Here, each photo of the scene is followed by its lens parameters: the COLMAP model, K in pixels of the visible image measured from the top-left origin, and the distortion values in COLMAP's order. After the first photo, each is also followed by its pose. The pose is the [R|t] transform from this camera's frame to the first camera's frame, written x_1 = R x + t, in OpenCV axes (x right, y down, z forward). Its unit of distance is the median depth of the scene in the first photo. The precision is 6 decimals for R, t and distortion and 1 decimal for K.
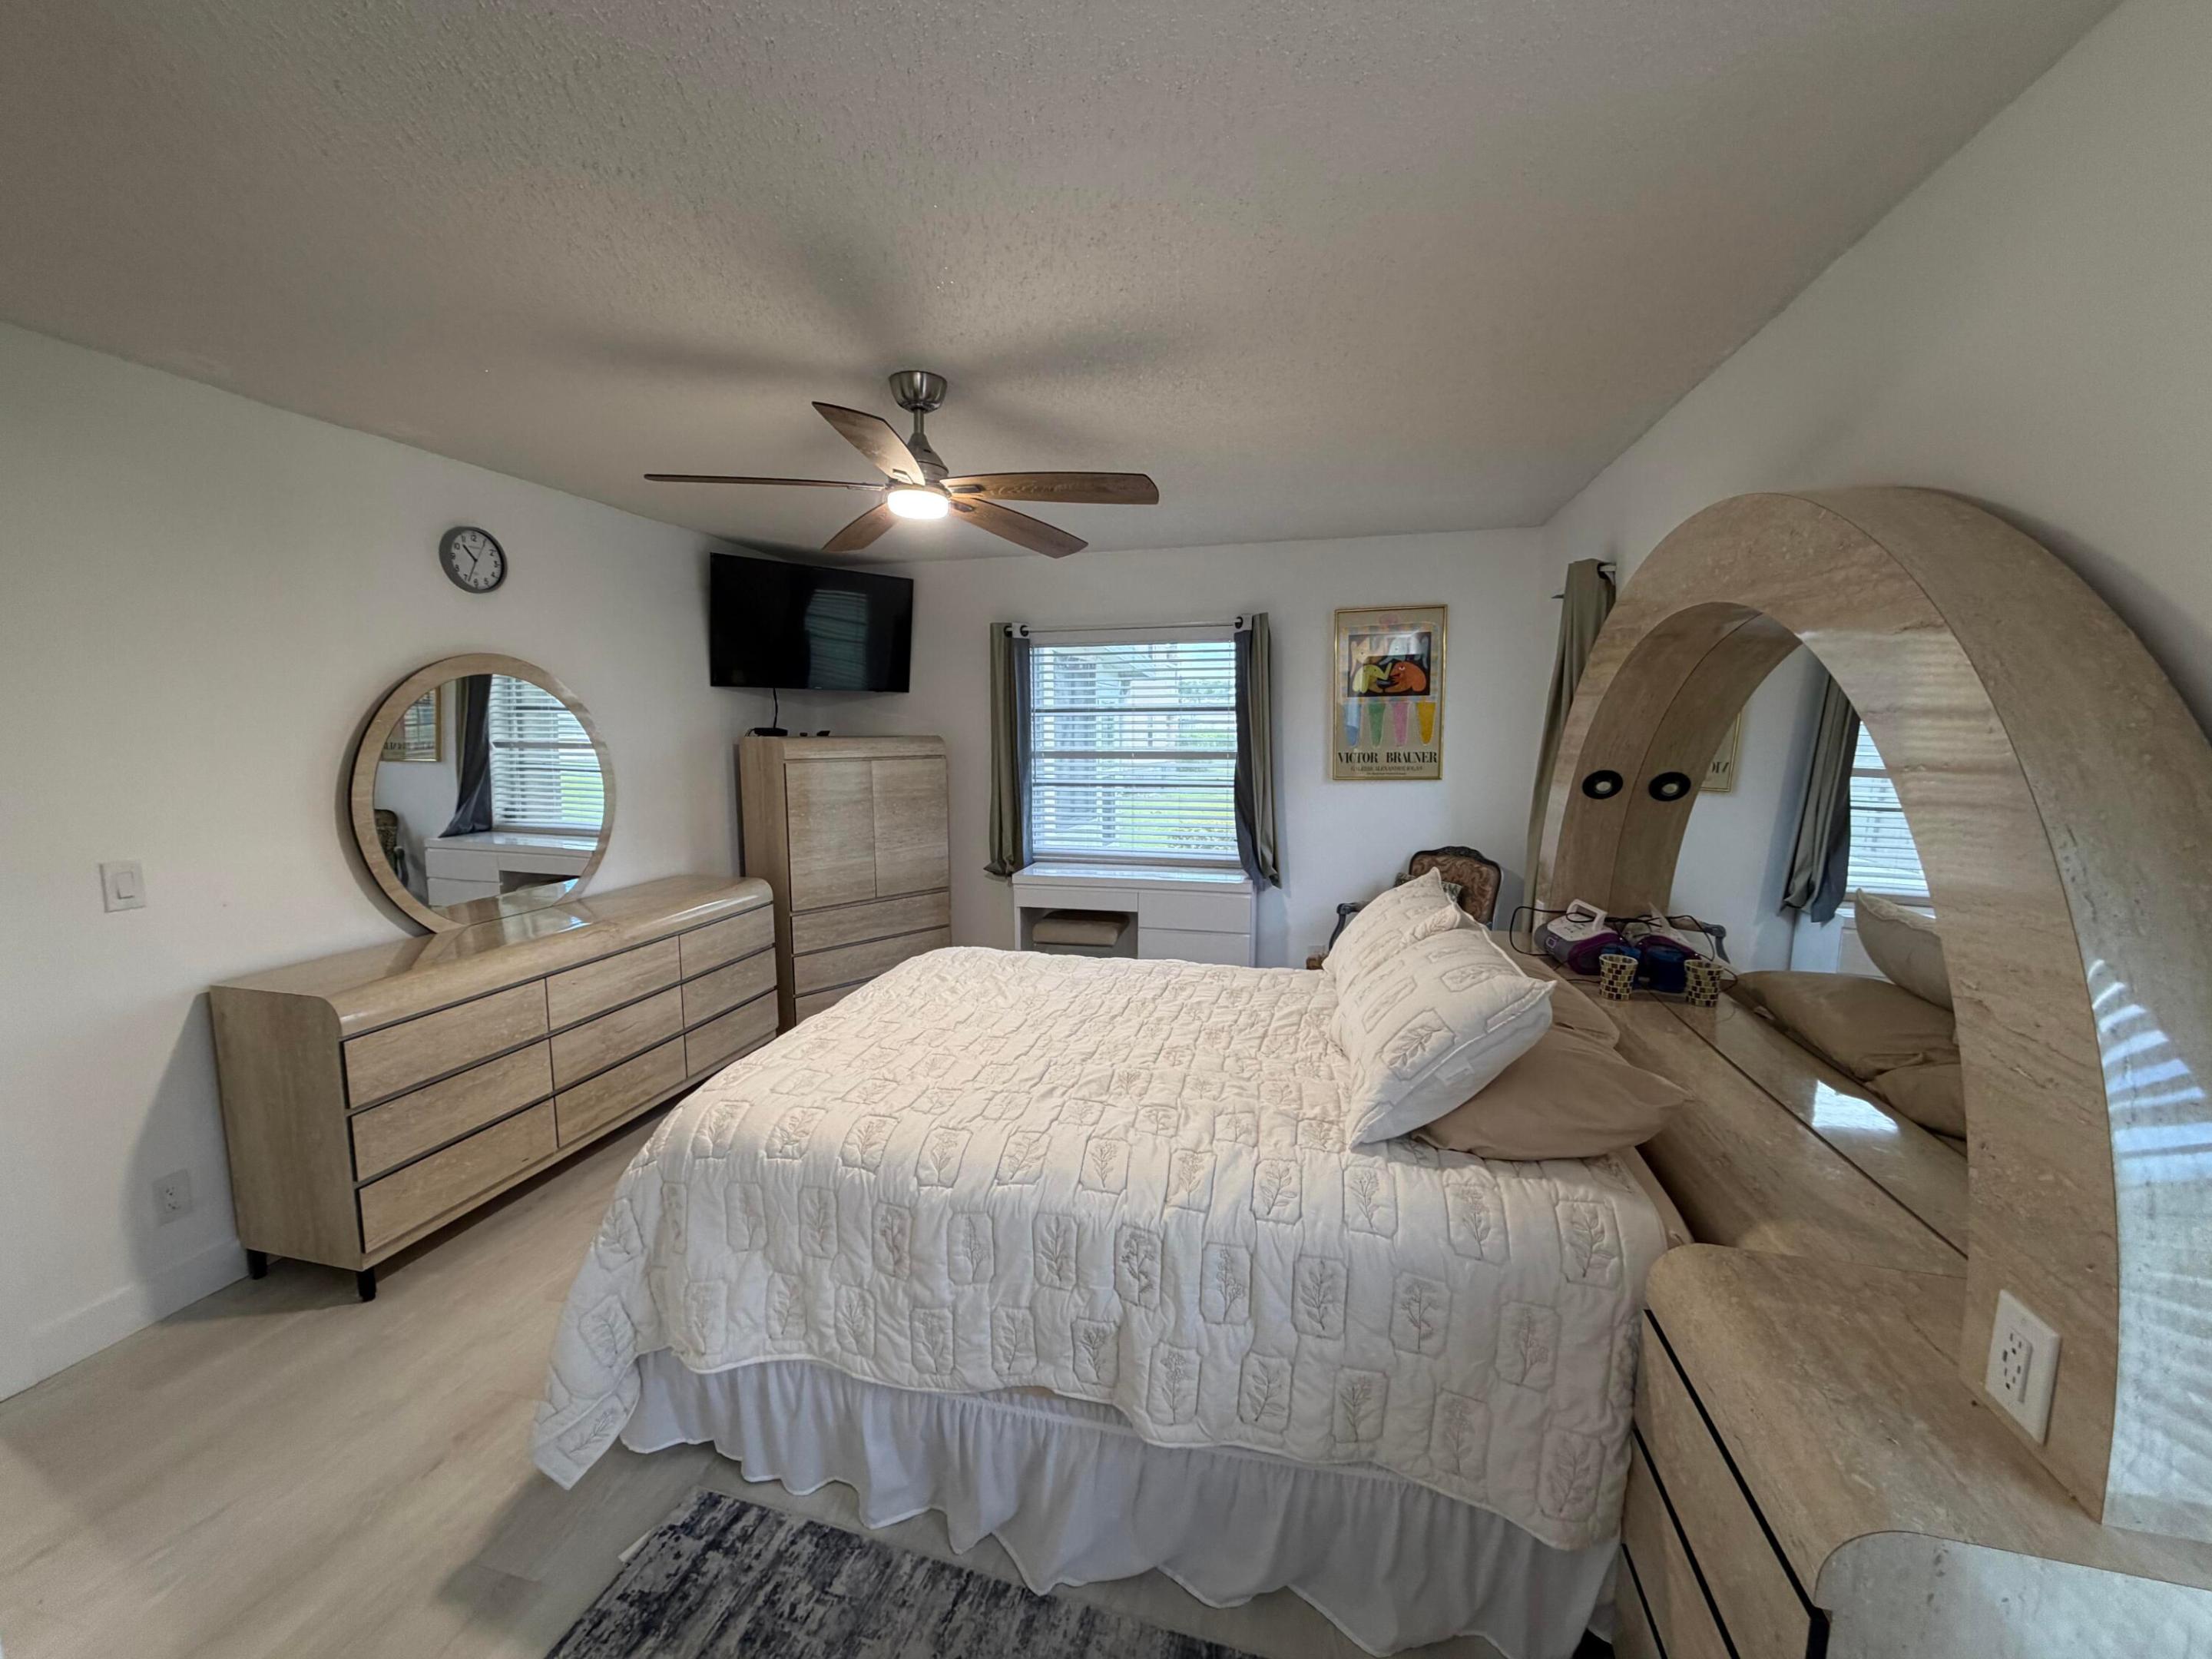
lens RADIAL K [[882.2, 0, 1109.4], [0, 882.2, 837.3], [0, 0, 1]] dist [0.000690, -0.000045]
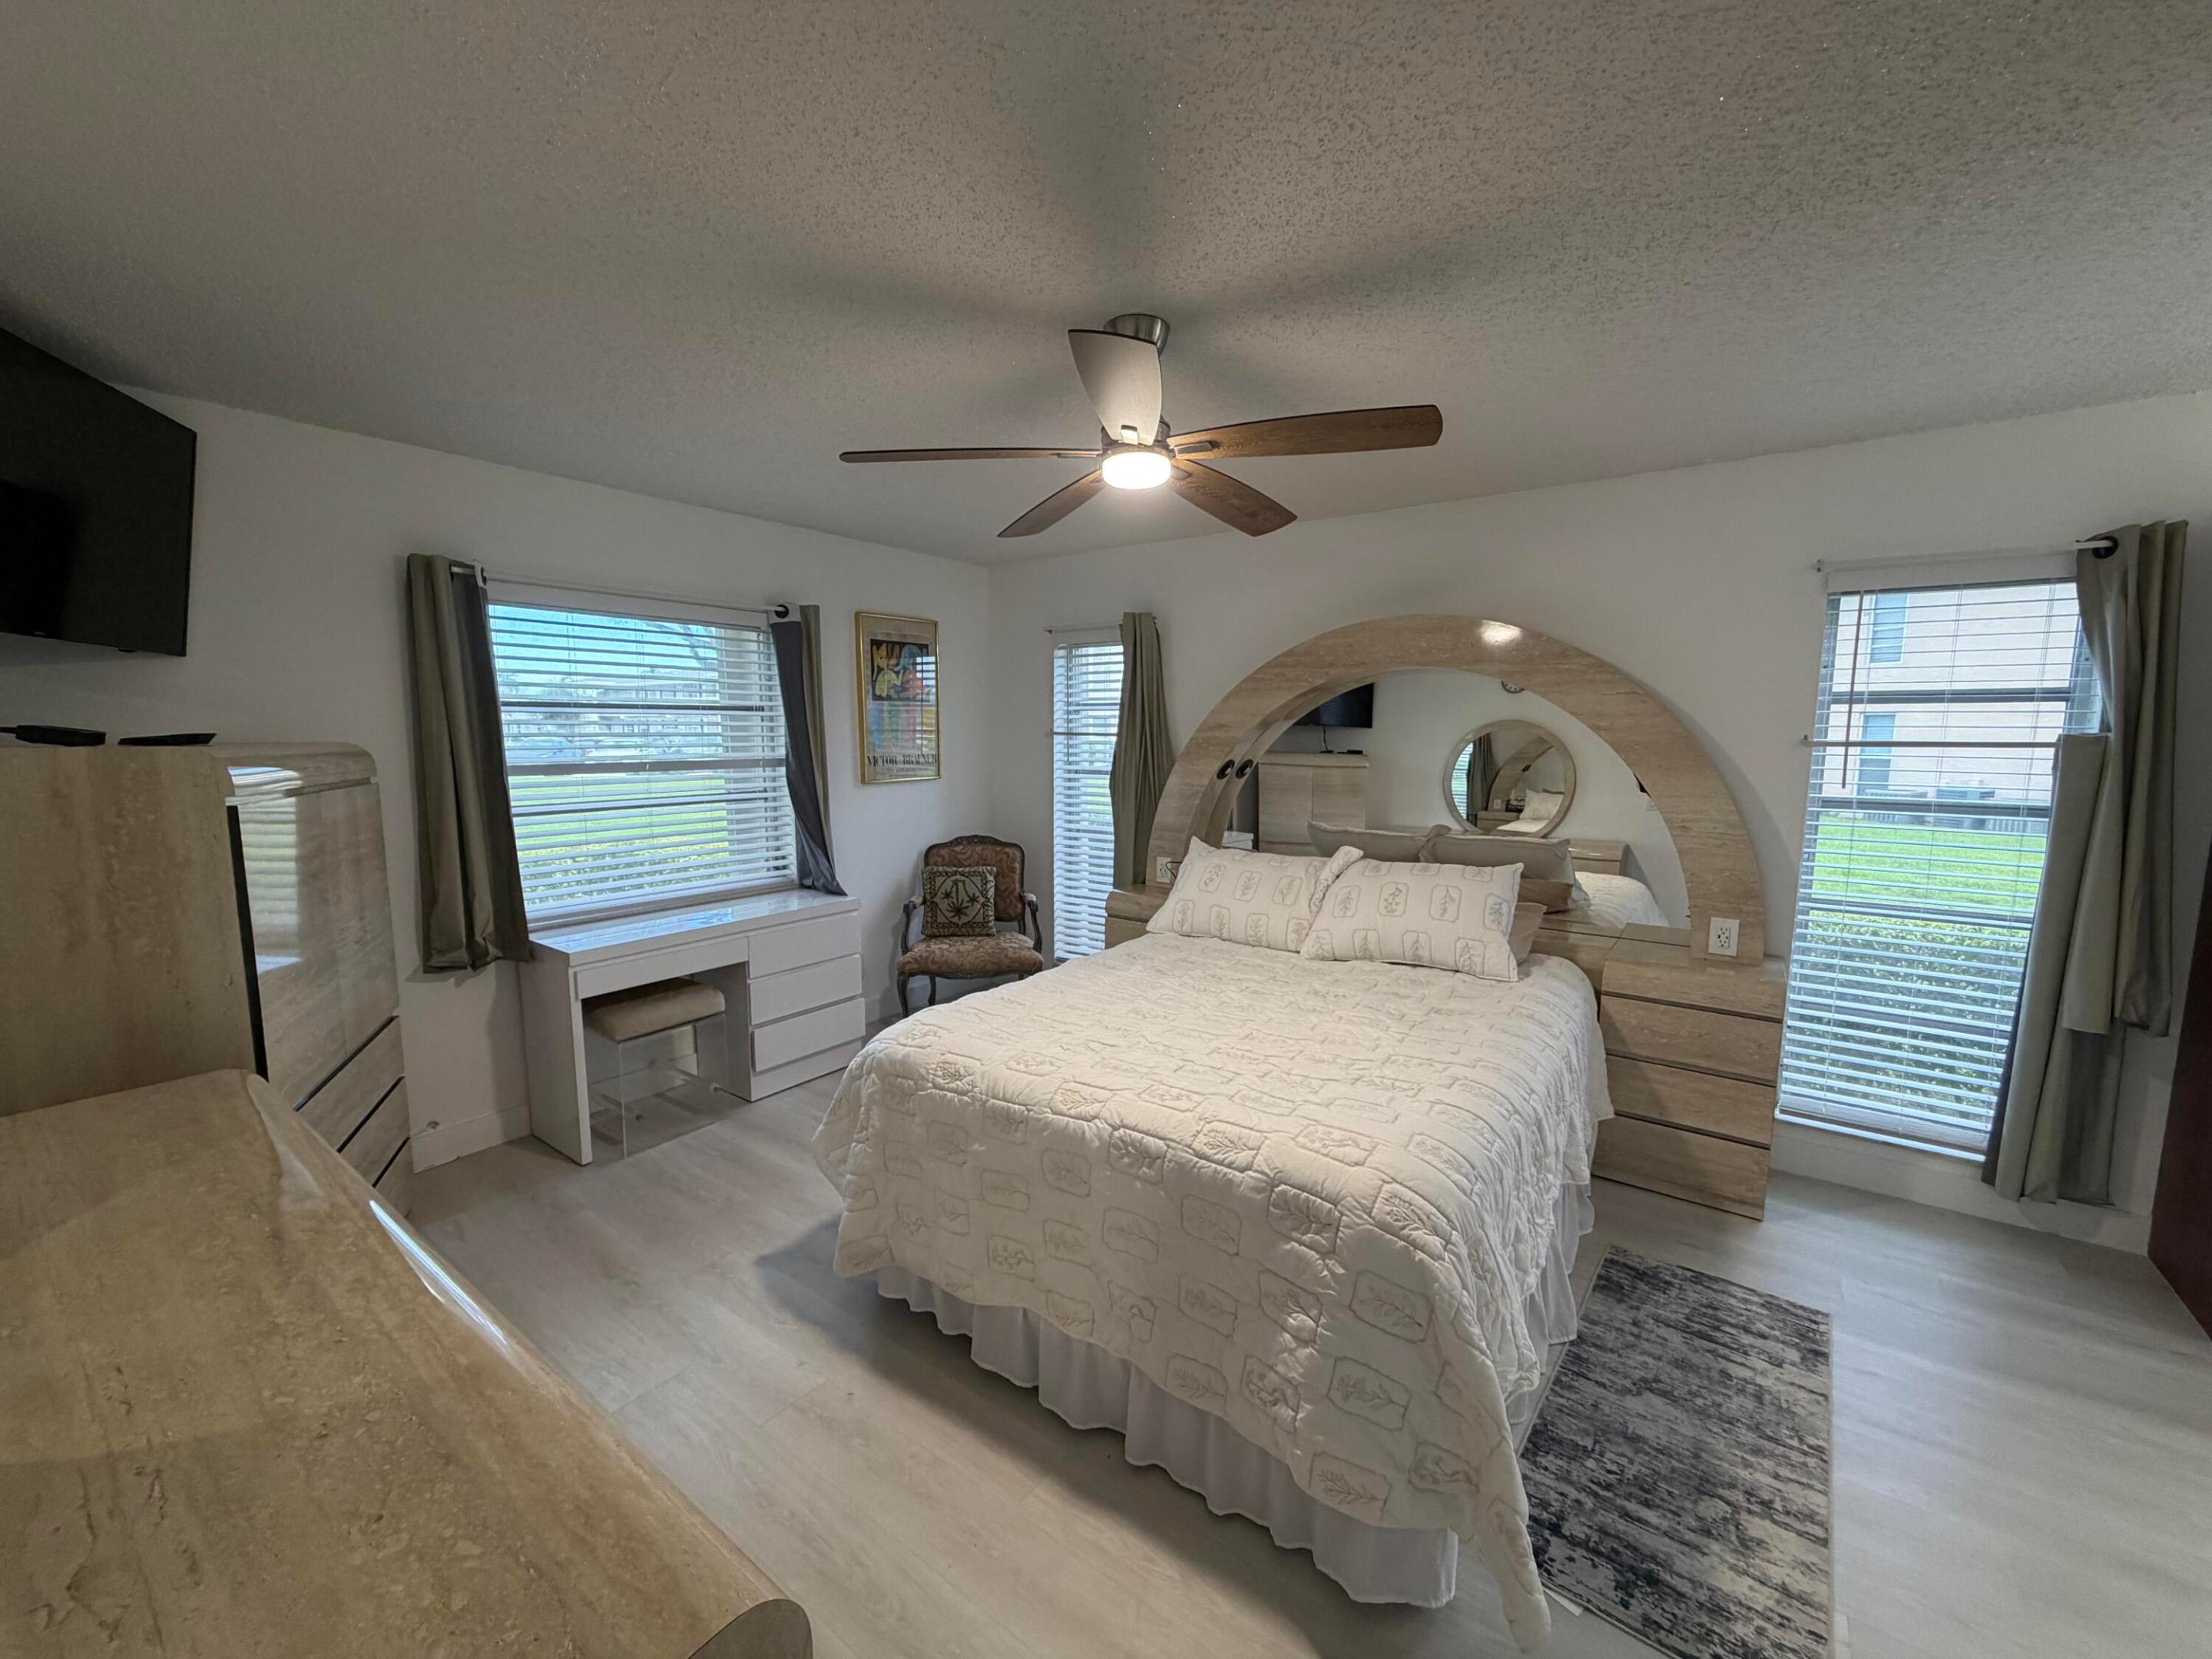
lens RADIAL K [[882.2, 0, 1122.8], [0, 882.2, 822.6], [0, 0, 1]] dist [0.000690, -0.000045]
pose [[0.378532, -0.091188, 0.921085, -1.259662], [0.122415, 0.991326, 0.047834, -0.080695], [-0.917458, 0.094648, 0.386411, 0.842185]]
